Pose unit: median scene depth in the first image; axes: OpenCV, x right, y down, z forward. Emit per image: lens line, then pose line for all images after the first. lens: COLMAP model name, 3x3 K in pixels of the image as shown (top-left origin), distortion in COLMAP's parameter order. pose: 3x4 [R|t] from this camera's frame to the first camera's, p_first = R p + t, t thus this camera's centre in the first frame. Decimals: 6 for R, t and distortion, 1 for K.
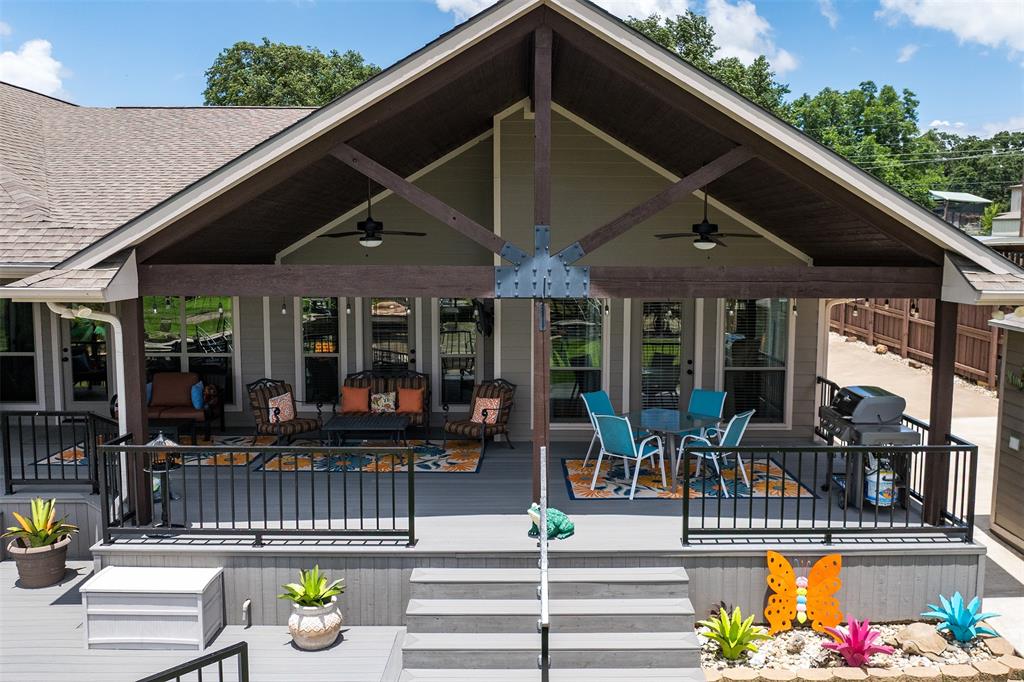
lens RADIAL K [[854.8, 0, 562.8], [0, 854.8, 337.1], [0, 0, 1]] dist [-0.026228, -0.001491]
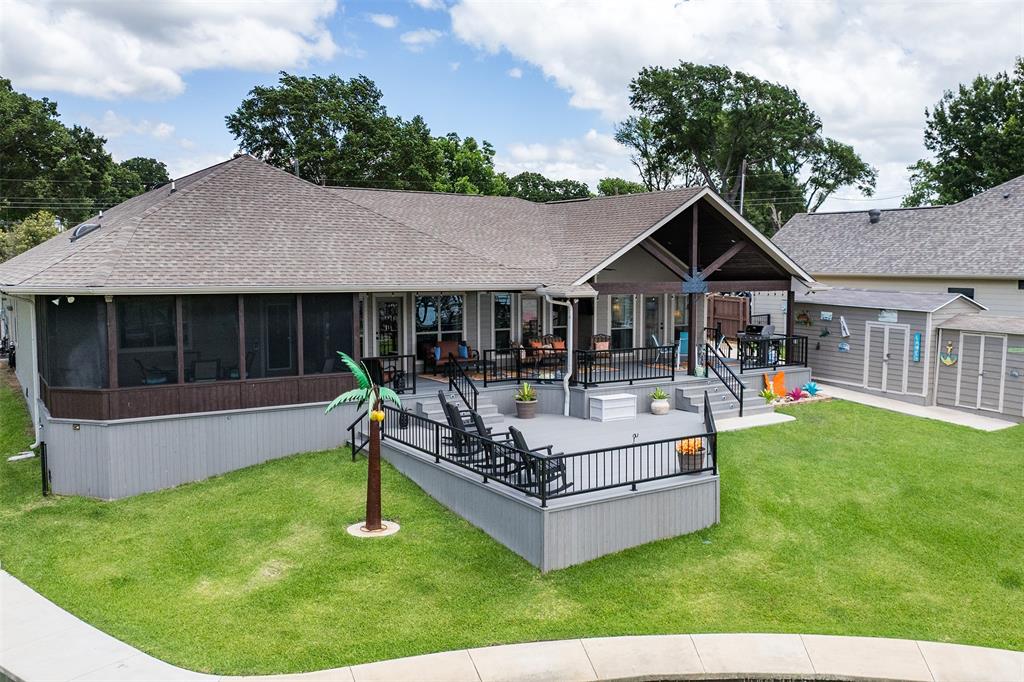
lens RADIAL K [[854.8, 0, 562.8], [0, 854.8, 337.1], [0, 0, 1]] dist [-0.026228, -0.001491]
pose [[0.839731, -0.048382, 0.540842, -1.989656], [0.059046, 0.998252, -0.002377, 0.084153], [-0.539782, 0.033930, 0.841121, -1.181112]]
